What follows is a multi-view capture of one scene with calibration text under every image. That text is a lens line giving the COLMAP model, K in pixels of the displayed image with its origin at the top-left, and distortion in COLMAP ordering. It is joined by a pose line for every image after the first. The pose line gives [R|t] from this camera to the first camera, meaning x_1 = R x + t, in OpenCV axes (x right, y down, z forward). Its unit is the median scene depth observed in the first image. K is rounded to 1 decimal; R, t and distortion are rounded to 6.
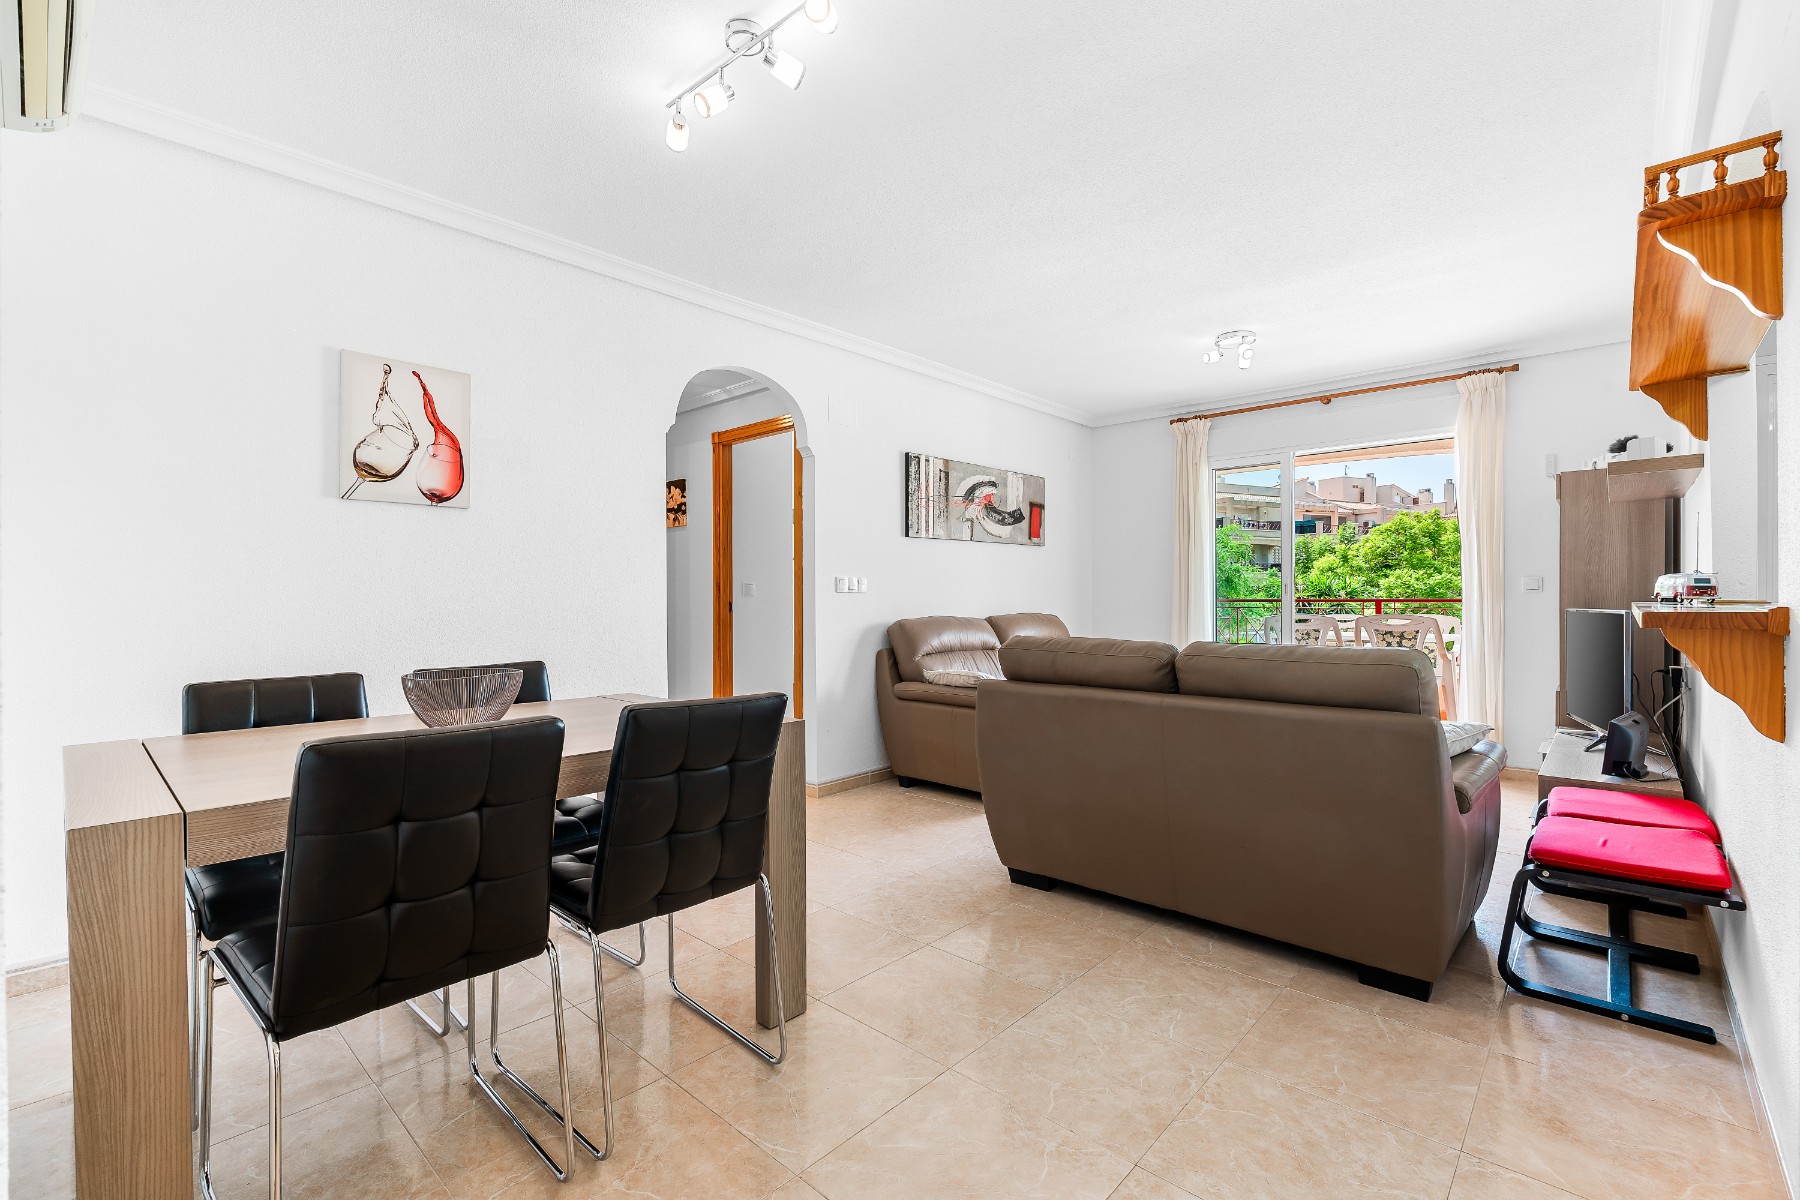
lens RADIAL K [[809.1, 0, 892.3], [0, 809.1, 595.7], [0, 0, 1]] dist [0.000011, 0.000746]
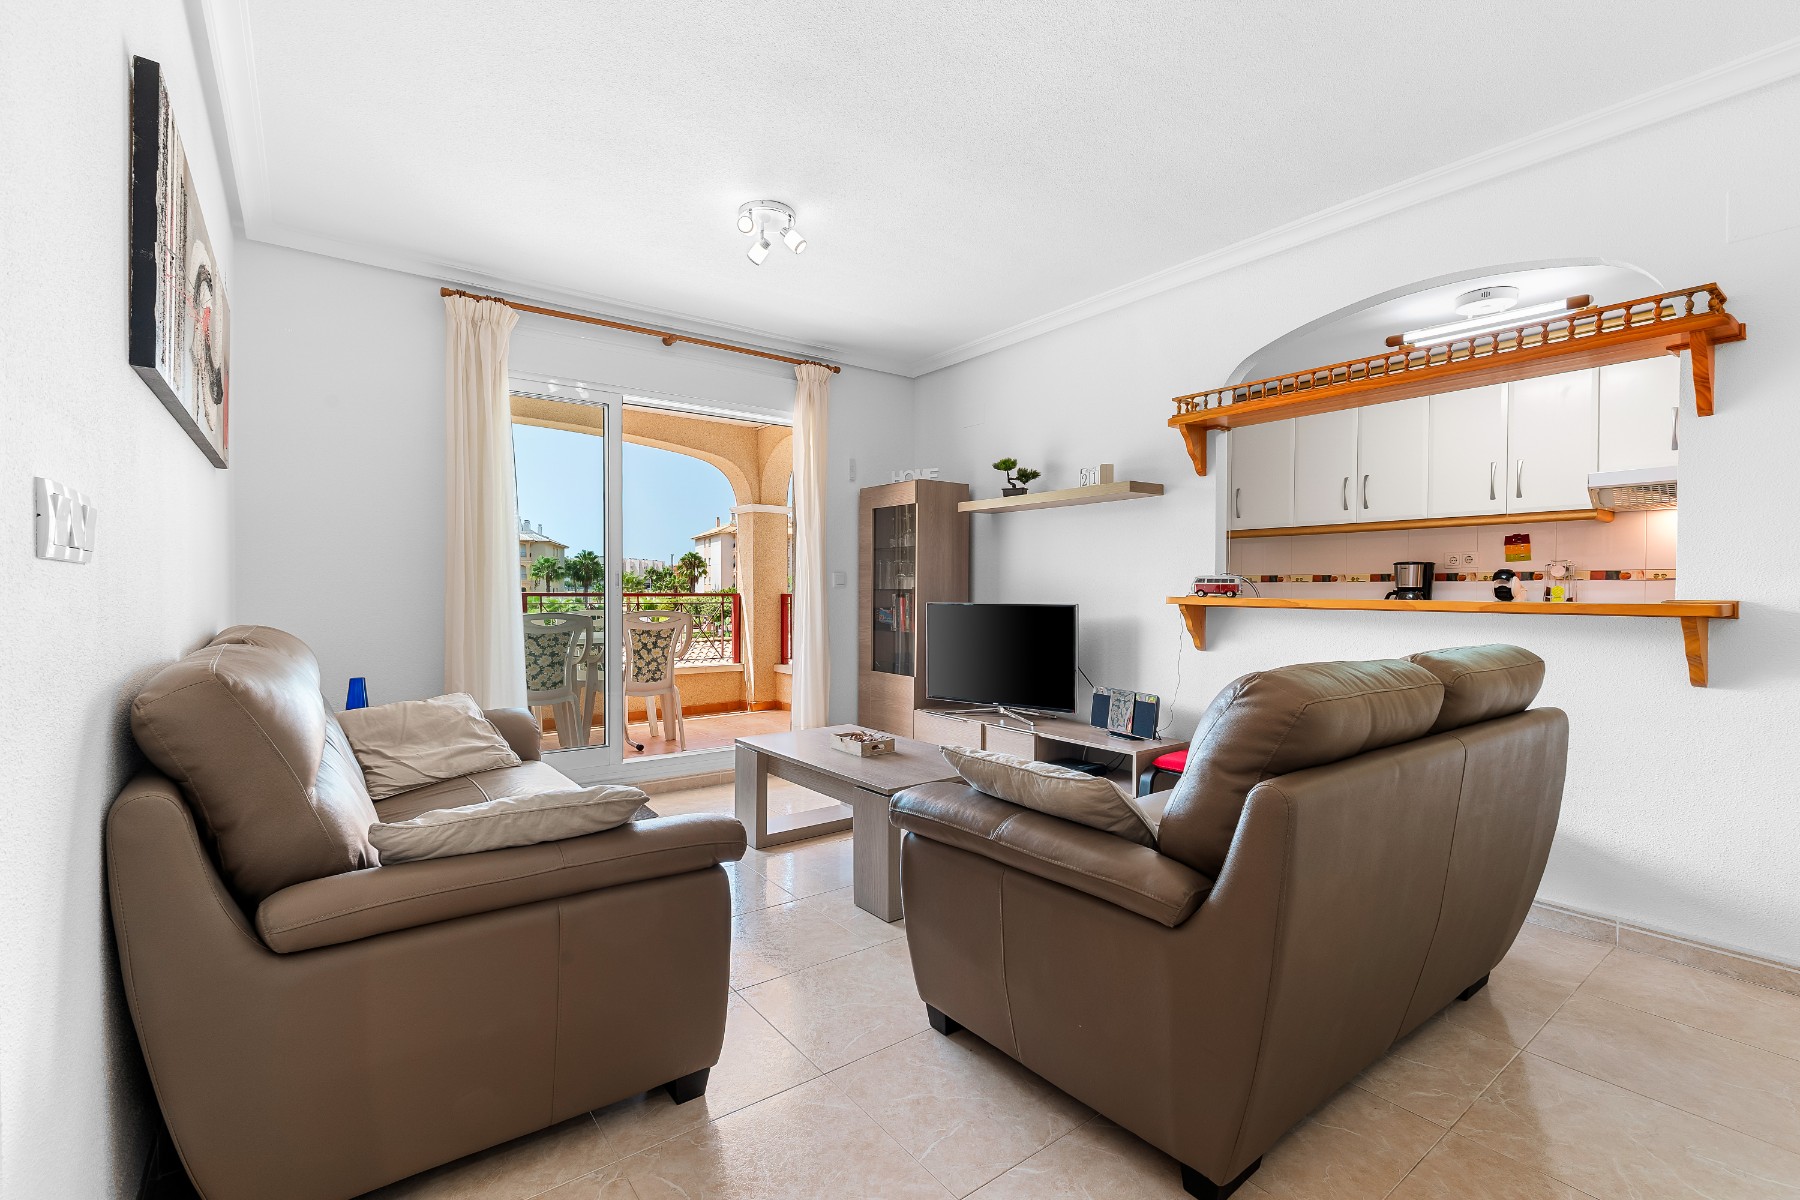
lens RADIAL K [[809.1, 0, 905.6], [0, 809.1, 601.9], [0, 0, 1]] dist [0.000011, 0.000746]
pose [[0.191775, -0.001033, 0.981438, -0.195846], [-0.010323, 0.999942, 0.003070, 0.008608], [-0.981385, -0.010720, 0.191753, 0.624492]]
